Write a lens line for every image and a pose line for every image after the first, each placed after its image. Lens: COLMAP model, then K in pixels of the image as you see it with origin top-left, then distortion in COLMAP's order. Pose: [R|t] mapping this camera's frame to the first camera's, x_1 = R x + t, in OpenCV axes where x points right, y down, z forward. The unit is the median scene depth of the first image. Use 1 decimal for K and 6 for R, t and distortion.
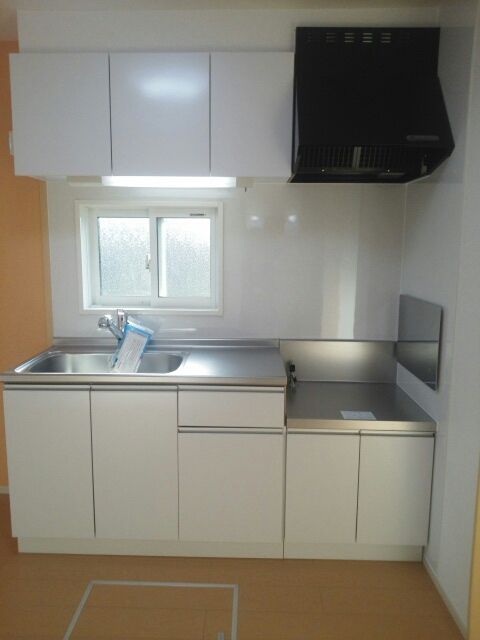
lens RADIAL K [[499.1, 0, 239.2], [0, 499.1, 312.2], [0, 0, 1]] dist [-0.000635, -0.005578]
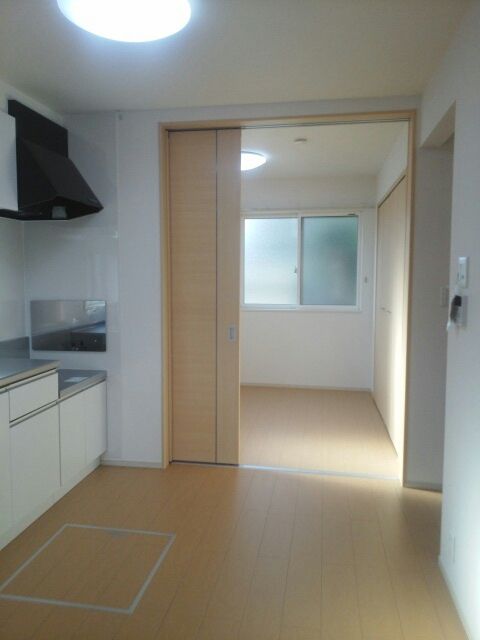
lens RADIAL K [[513.3, 0, 236.5], [0, 513.3, 310.5], [0, 0, 1]] dist [0.008976, -0.012082]
pose [[0.153311, -0.086093, 0.984421, -1.167928], [0.134055, 0.988800, 0.065598, -0.030302], [-0.979043, 0.121910, 0.163135, 0.270227]]
